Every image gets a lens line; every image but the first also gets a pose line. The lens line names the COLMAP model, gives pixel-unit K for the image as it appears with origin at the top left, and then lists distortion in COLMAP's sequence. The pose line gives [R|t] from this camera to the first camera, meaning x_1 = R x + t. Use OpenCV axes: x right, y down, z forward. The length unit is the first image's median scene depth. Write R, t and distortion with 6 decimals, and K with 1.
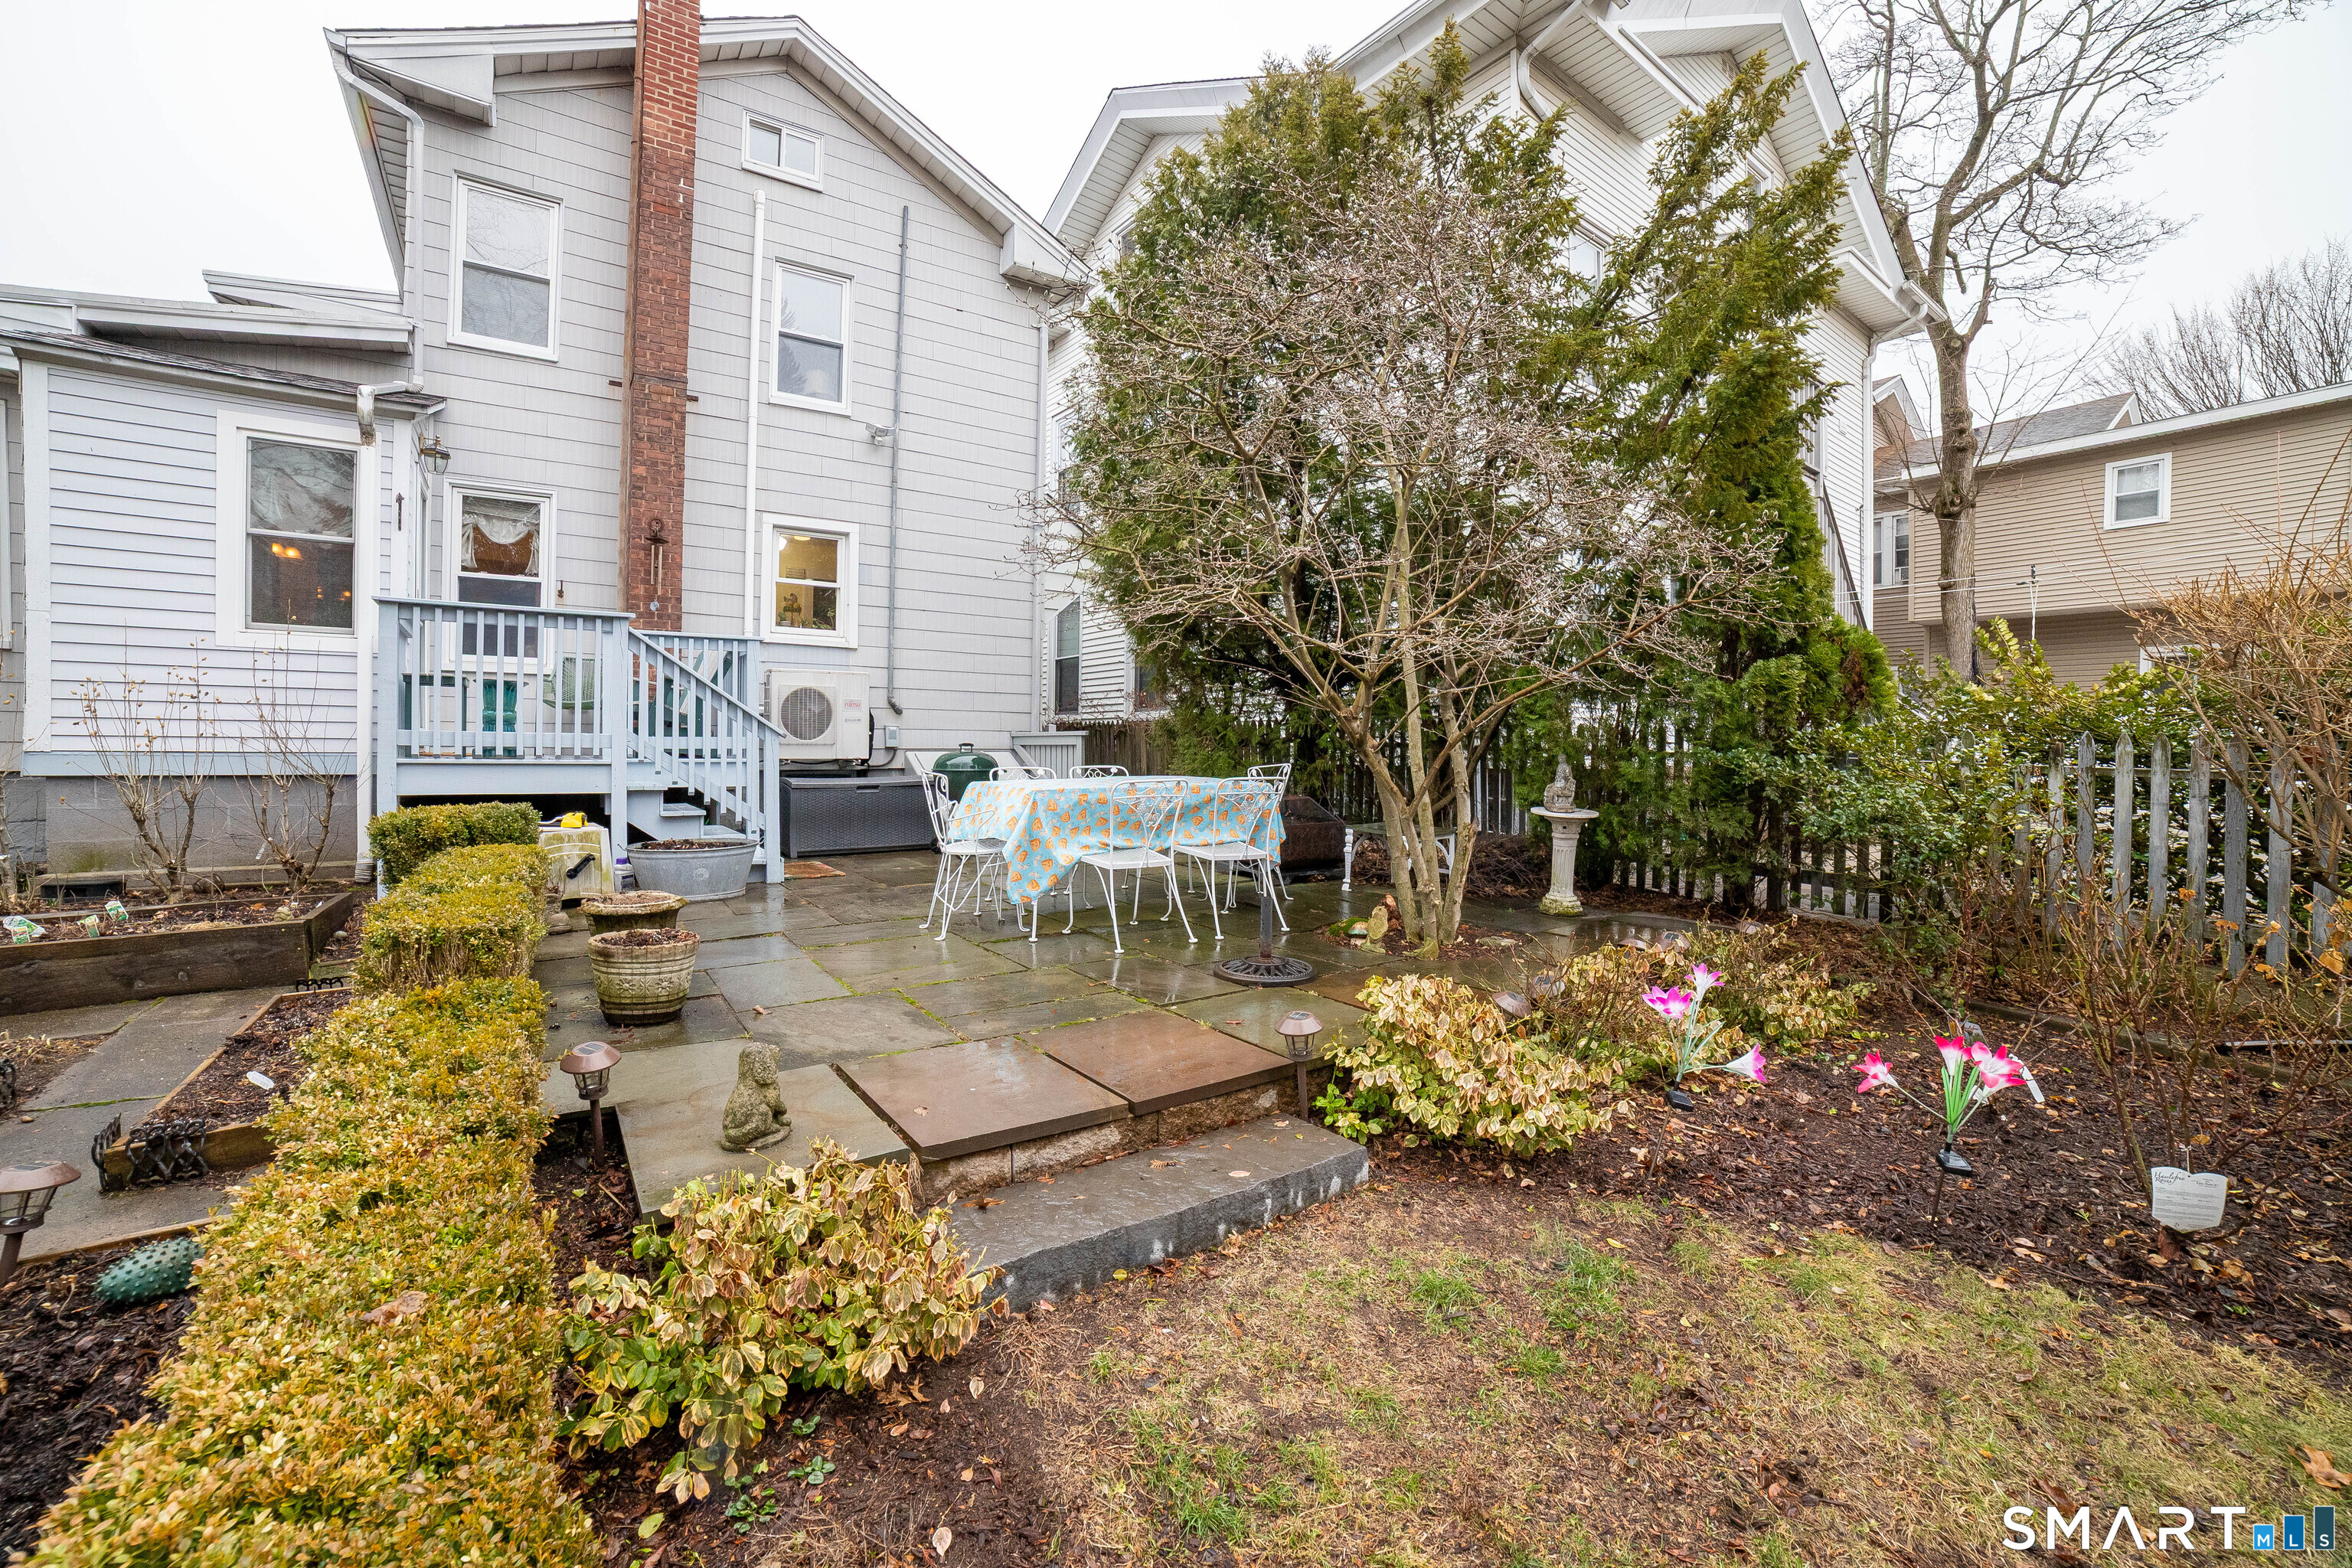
lens RADIAL K [[971.4, 0, 1176.6], [0, 971.4, 751.7], [0, 0, 1]] dist [-0.104877, 0.039585]
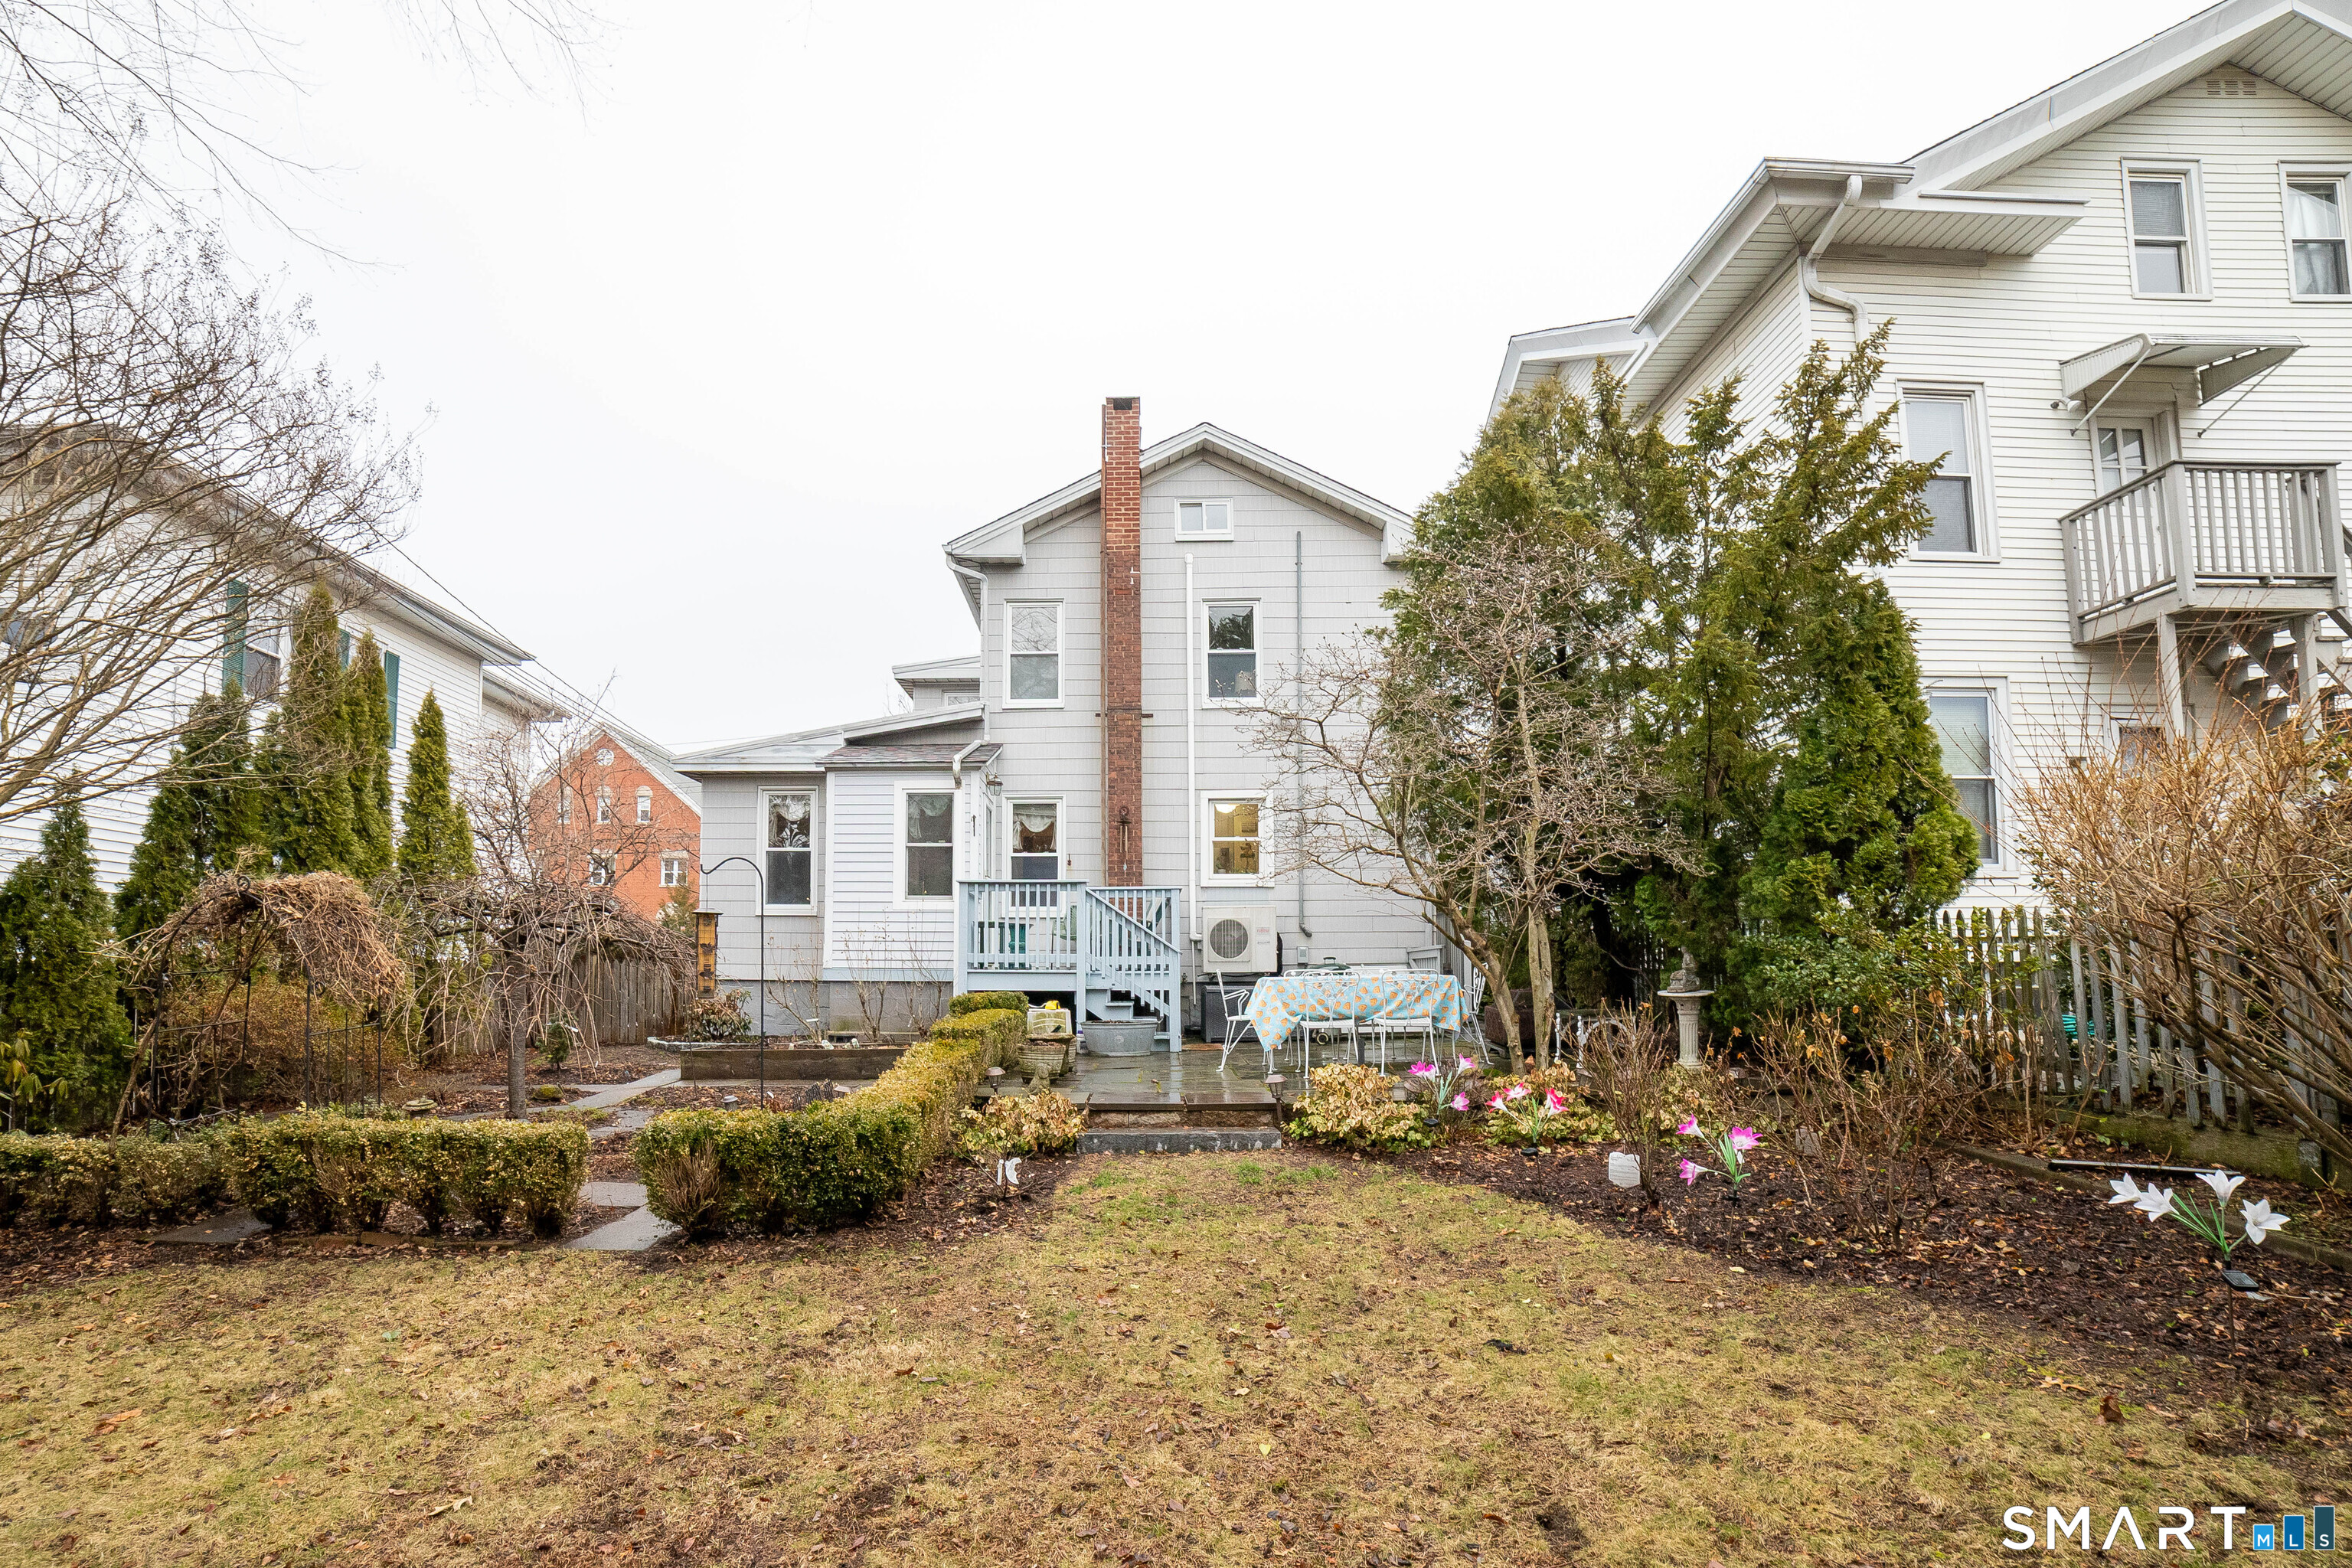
lens RADIAL K [[1262.7, 0, 1106.0], [0, 1262.7, 820.2], [0, 0, 1]] dist [-0.116544, 0.000011]
pose [[0.797453, -0.089325, -0.596733, 0.712824], [0.006760, 0.990242, -0.139195, 0.052057], [0.603343, 0.106968, 0.790275, -0.671886]]
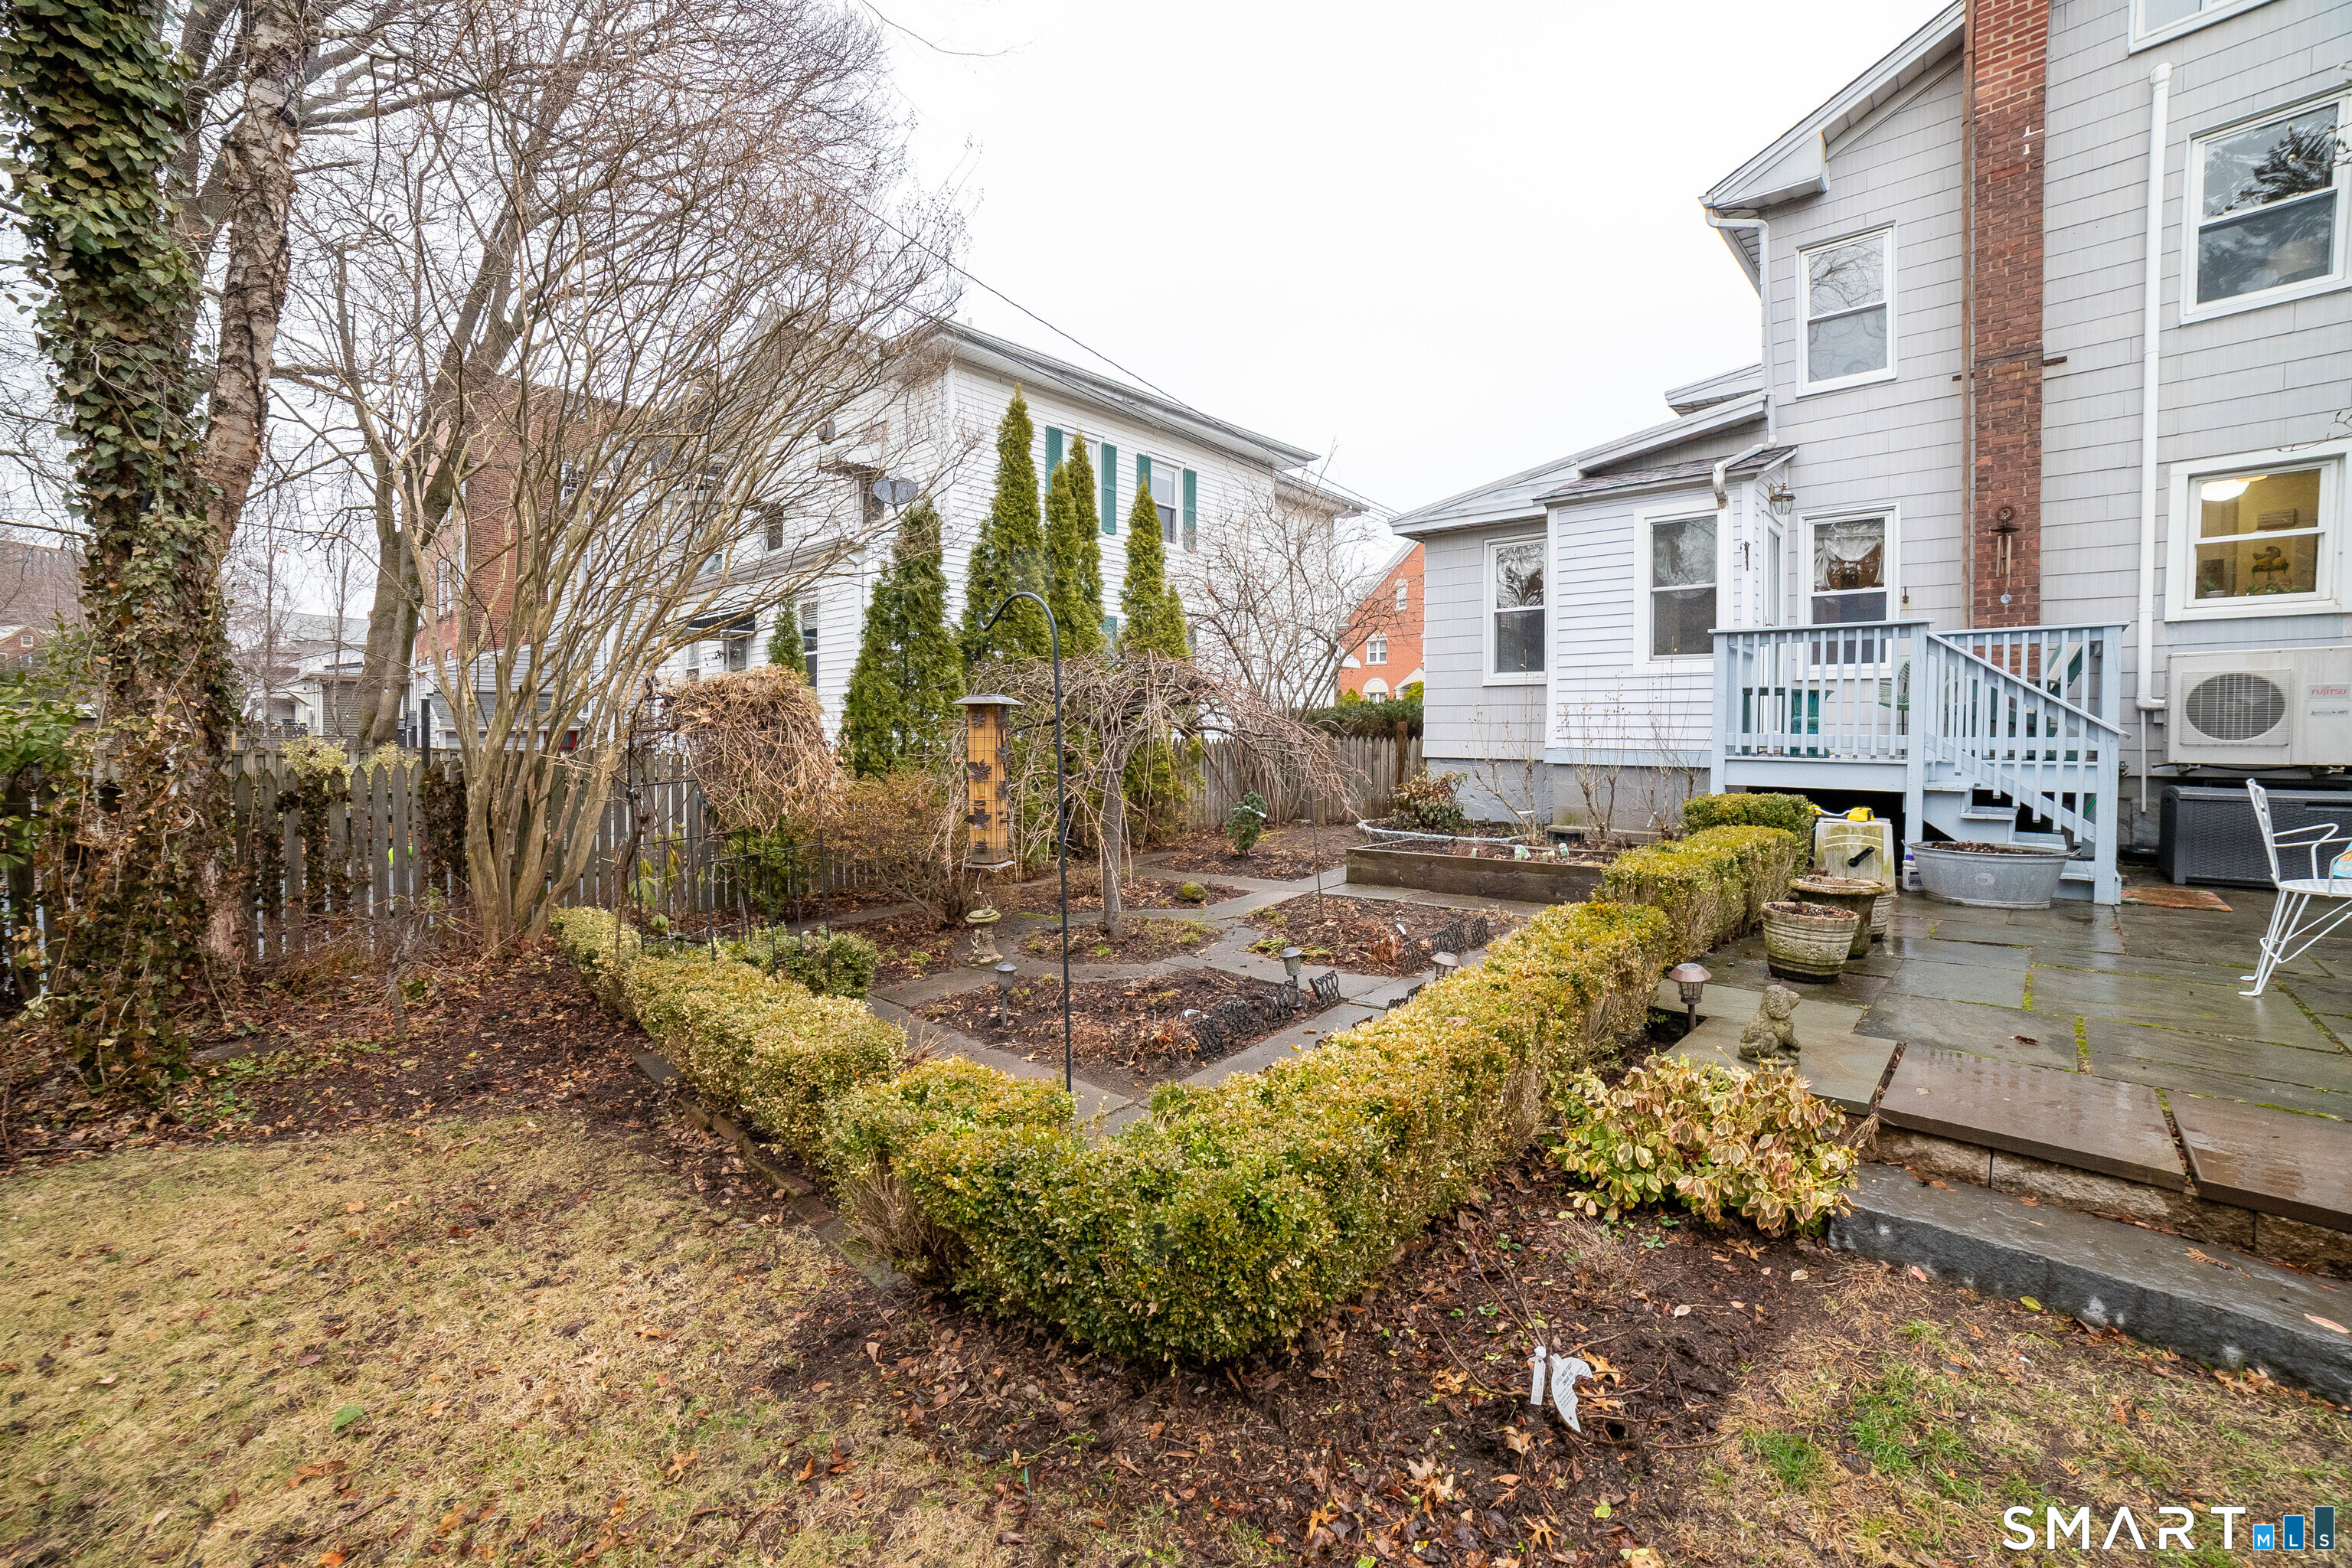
lens RADIAL K [[968.8, 0, 1154.4], [0, 968.8, 757.5], [0, 0, 1]] dist [-0.094343, 0.031622]
pose [[0.186893, 0.015203, -0.982263, 0.236761], [-0.006415, 0.999878, 0.014255, -0.003229], [0.982359, 0.003637, 0.186967, -0.018452]]
